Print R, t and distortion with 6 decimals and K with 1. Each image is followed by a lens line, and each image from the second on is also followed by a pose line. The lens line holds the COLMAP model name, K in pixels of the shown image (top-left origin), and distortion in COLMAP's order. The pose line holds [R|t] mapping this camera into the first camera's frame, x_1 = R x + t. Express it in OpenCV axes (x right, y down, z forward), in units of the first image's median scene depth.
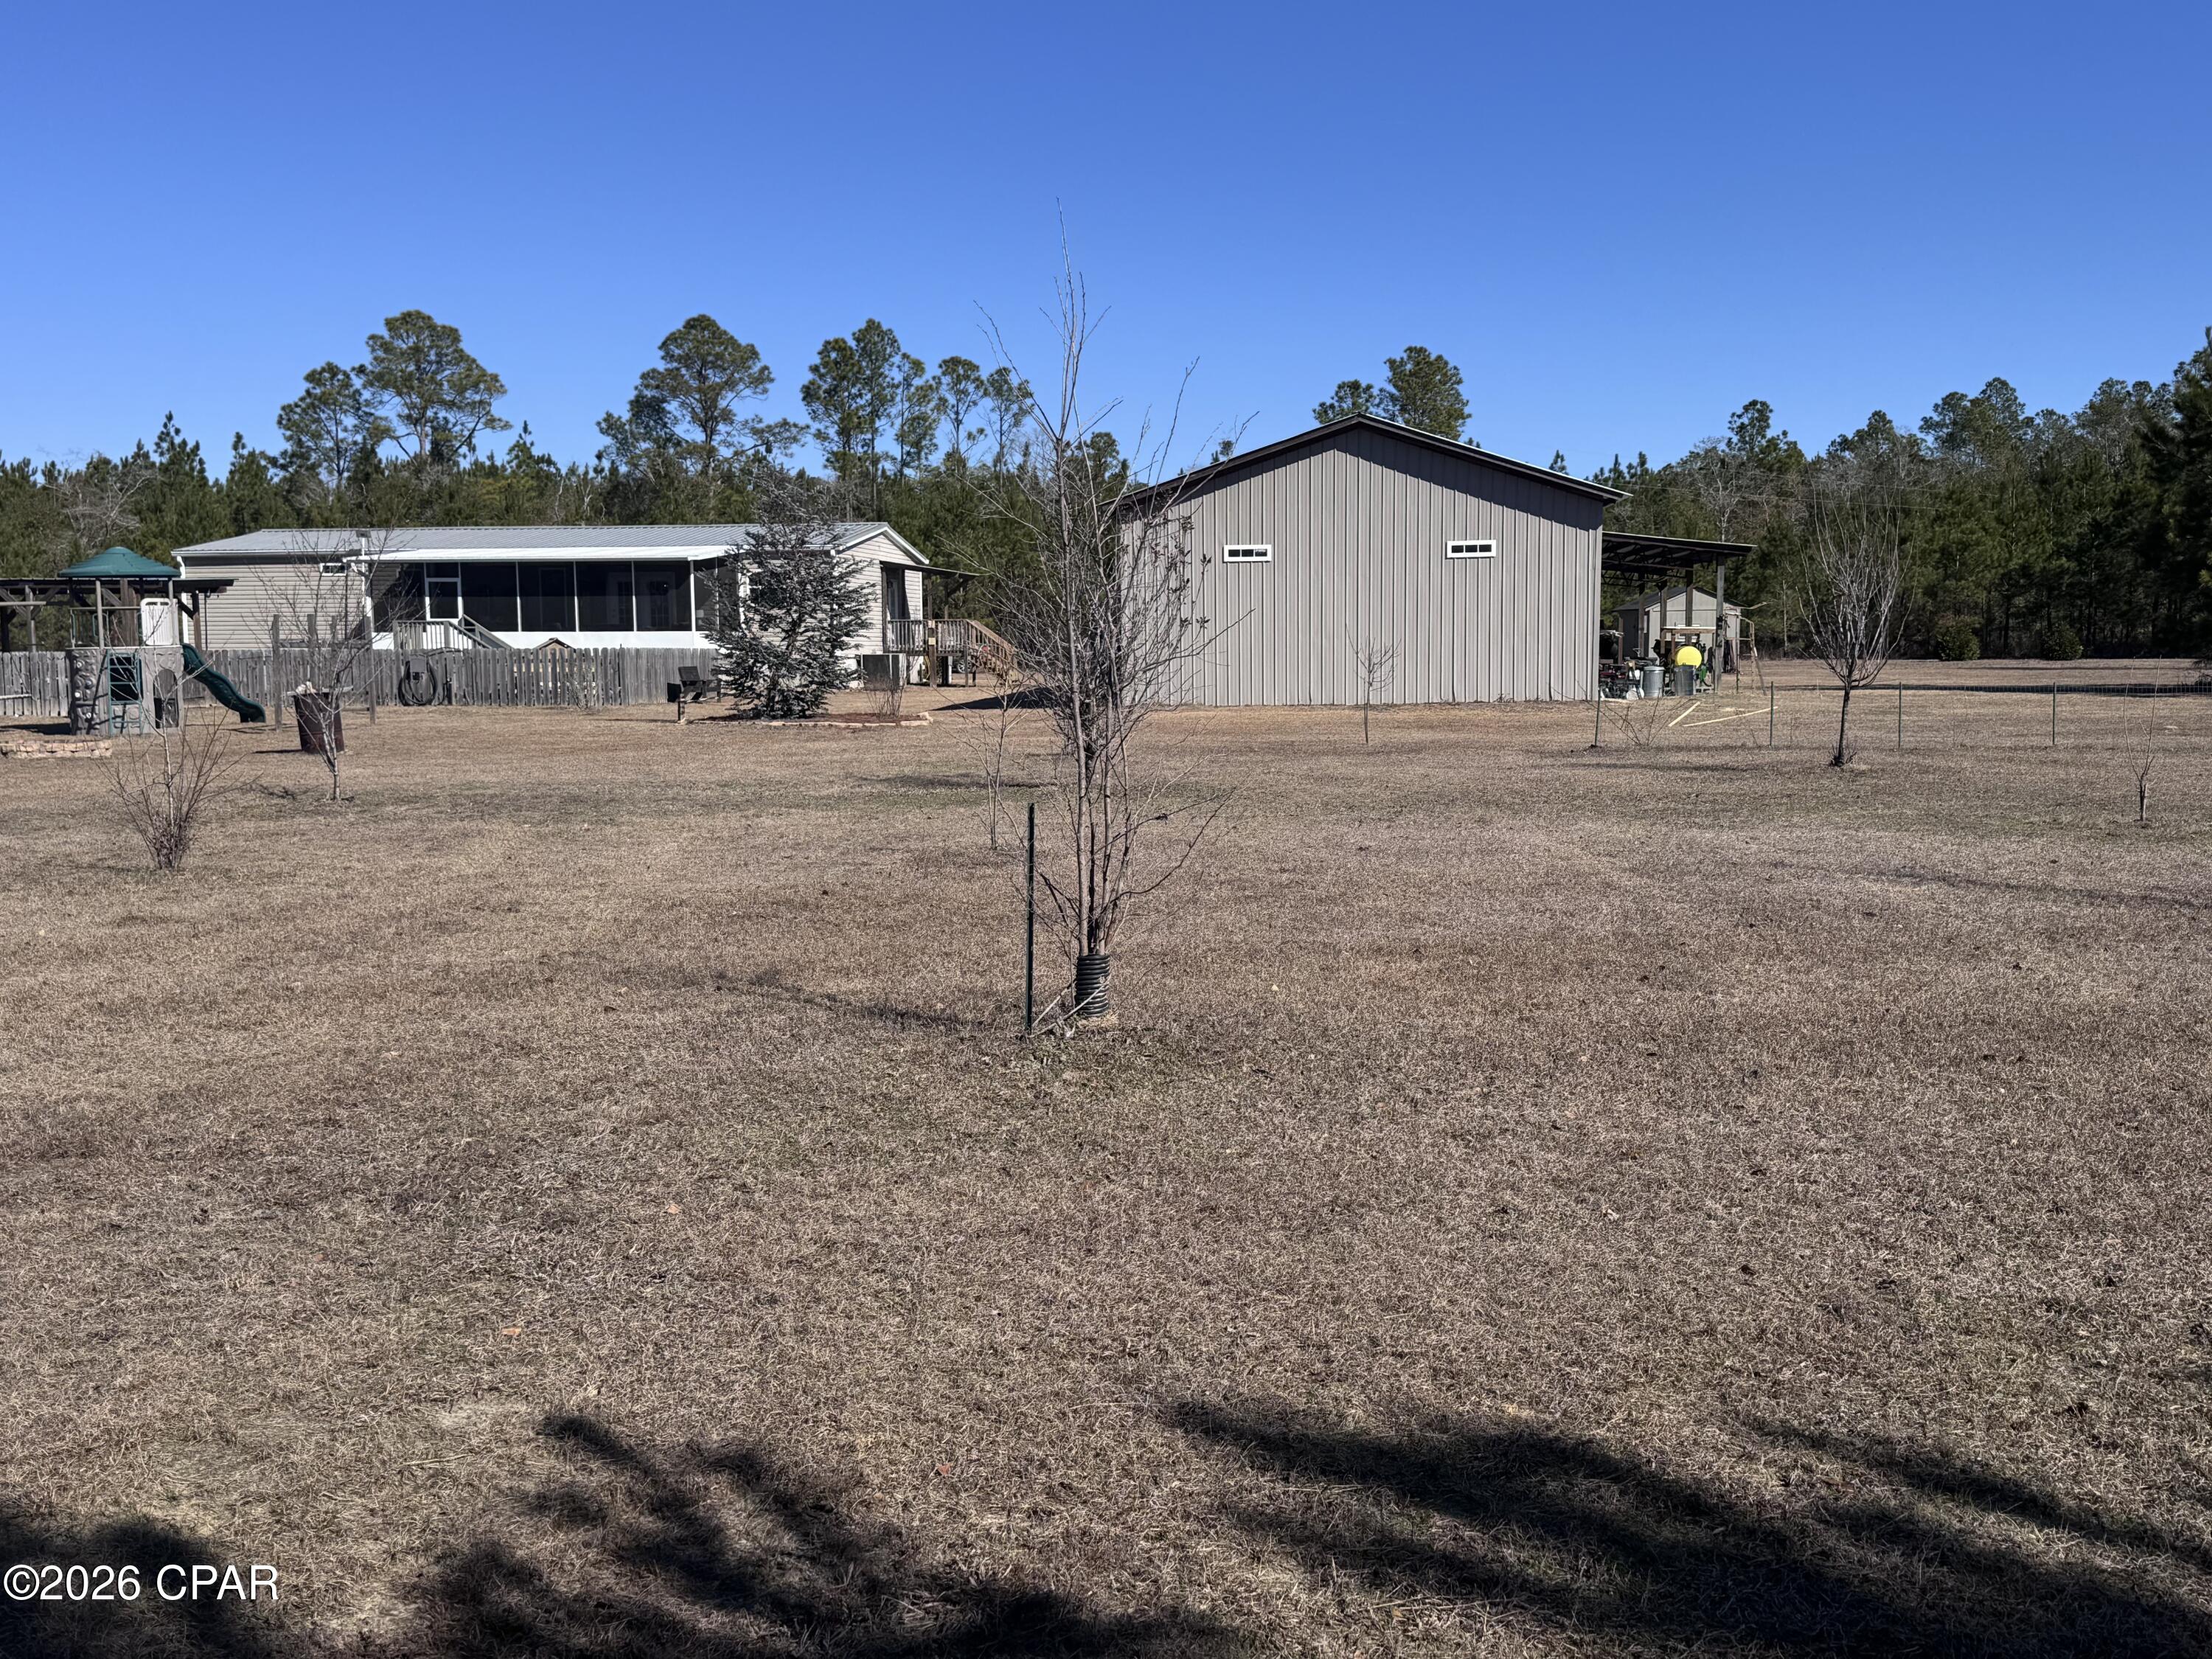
lens RADIAL K [[2250.8, 0, 1106.0], [0, 2250.8, 829.5], [0, 0, 1]] dist [0.086979, -0.001644]
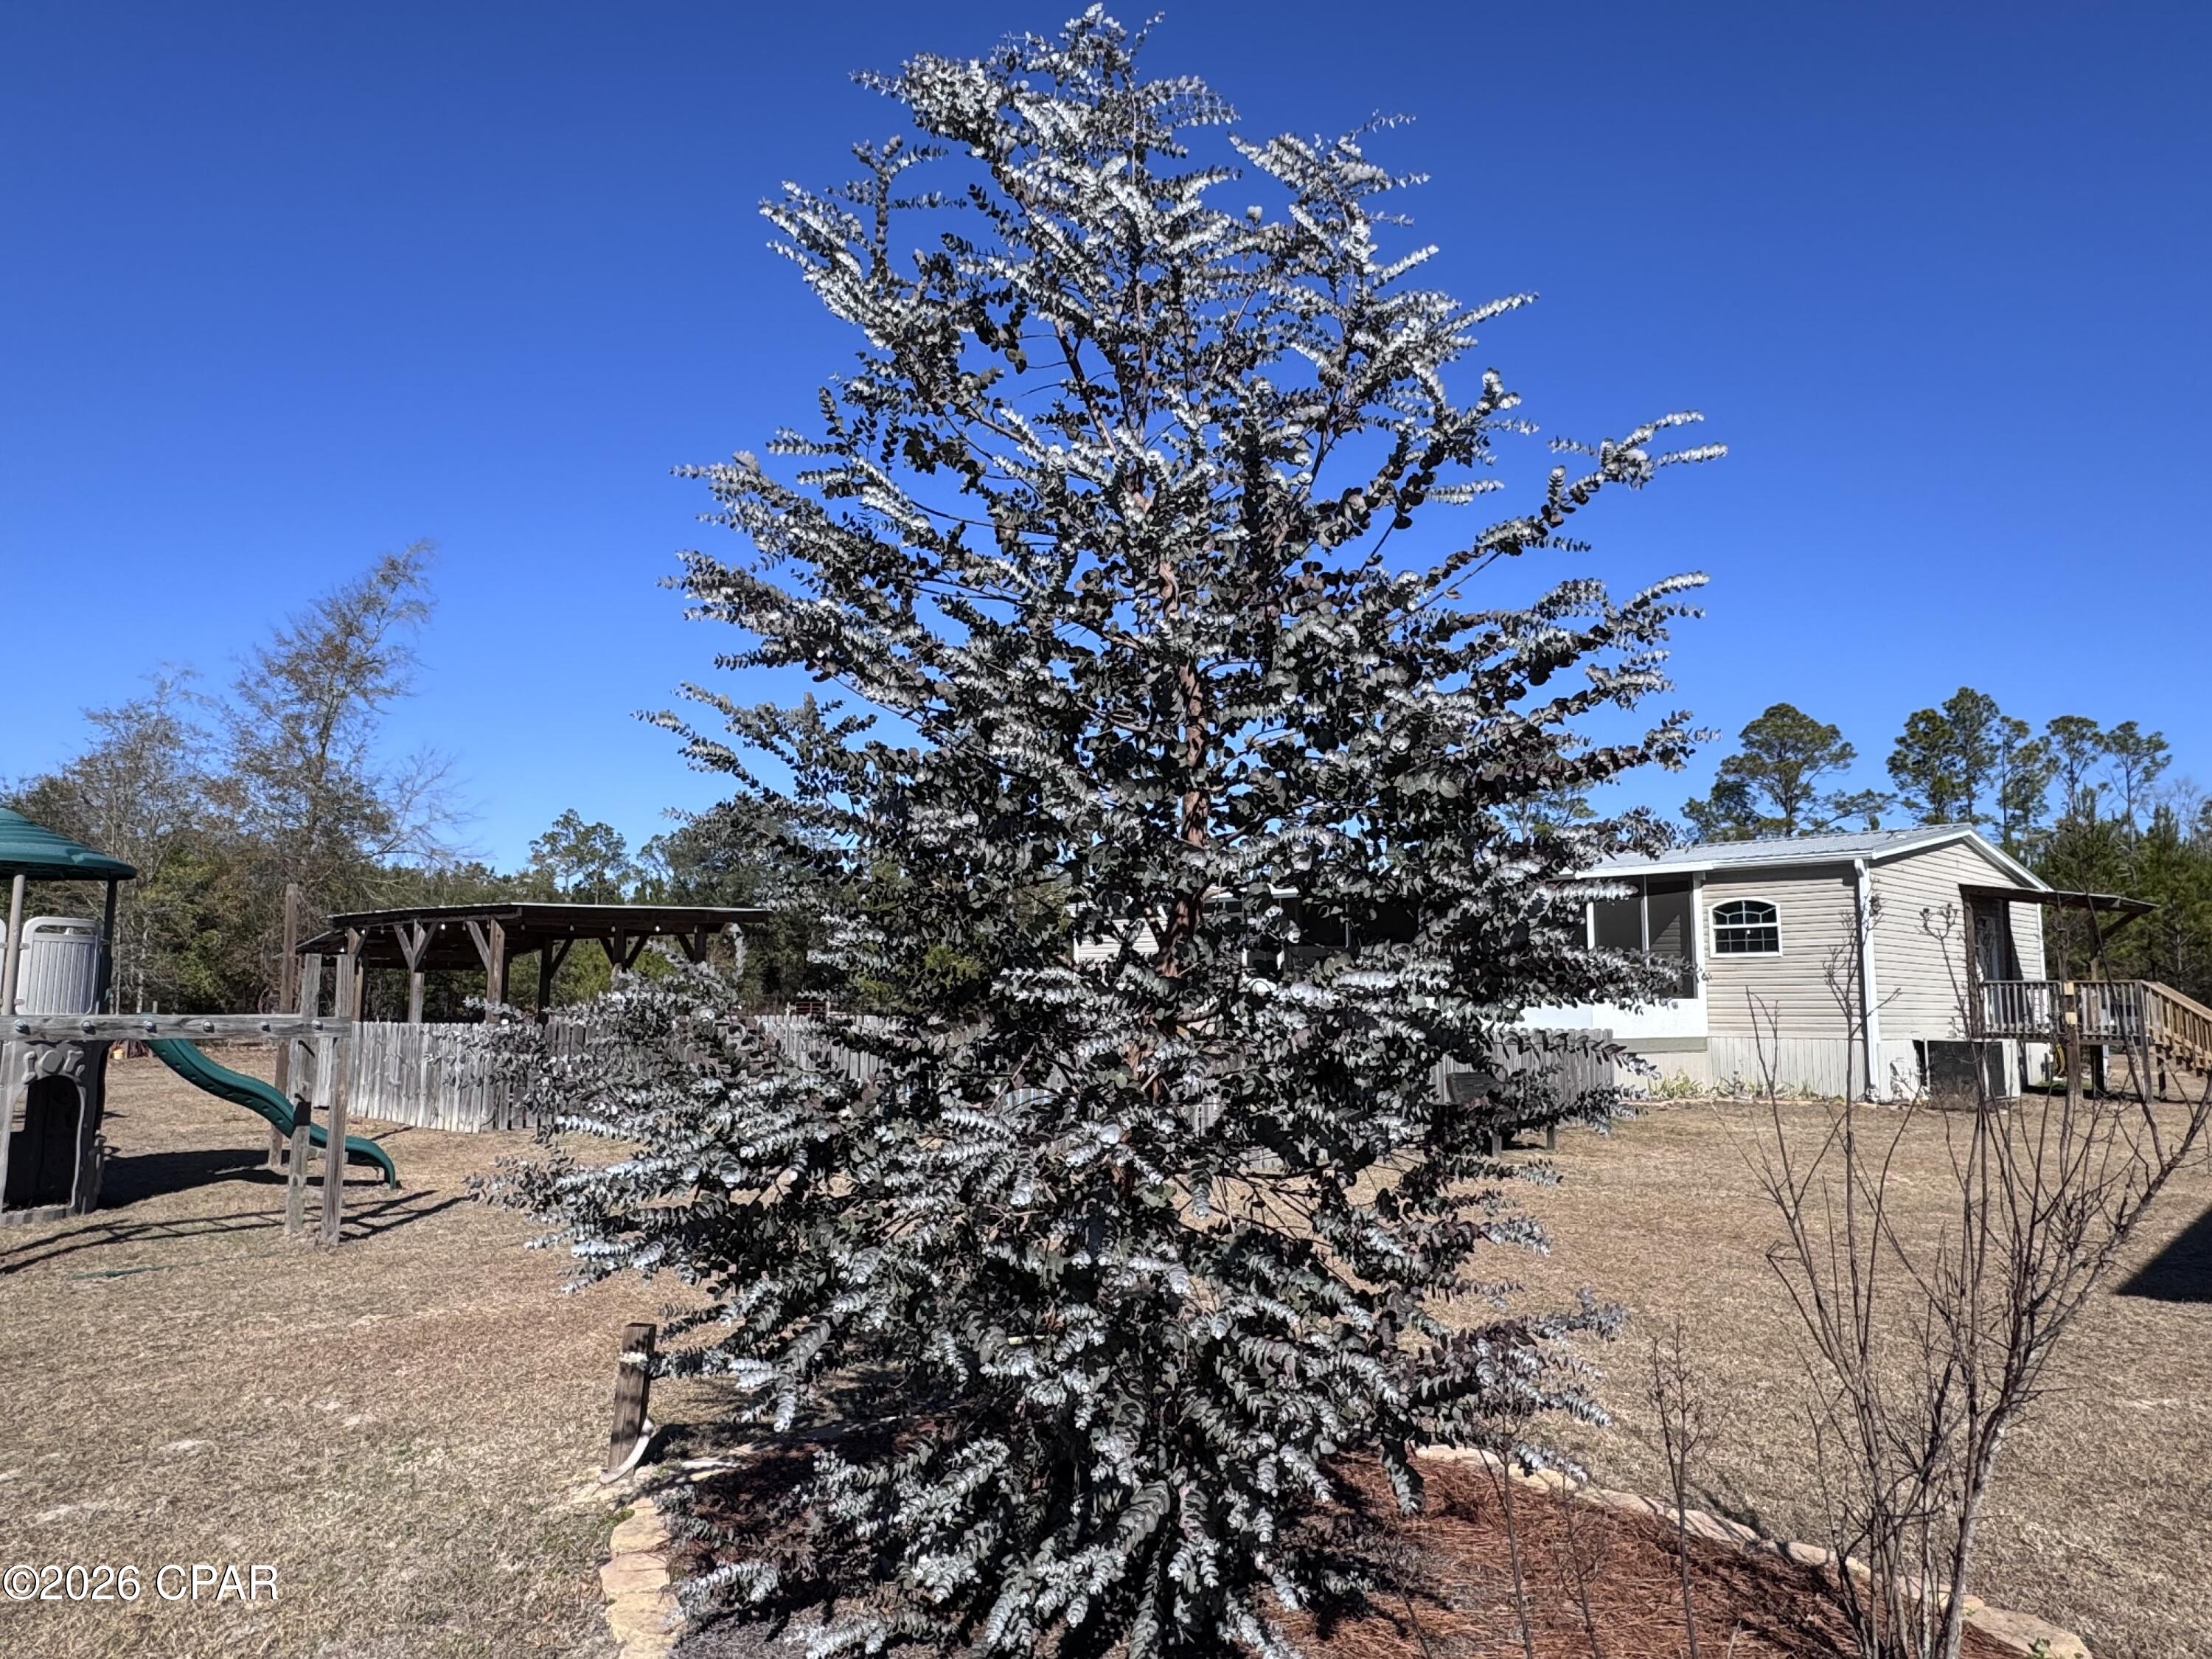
lens RADIAL K [[1422.7, 0, 1106.0], [0, 1422.7, 829.5], [0, 0, 1]] dist [-0.002909, -0.003315]
pose [[0.791773, -0.056985, -0.608152, -0.025995], [-0.067614, 0.981343, -0.179982, -0.026068], [0.607062, 0.183625, 0.773148, 0.299511]]
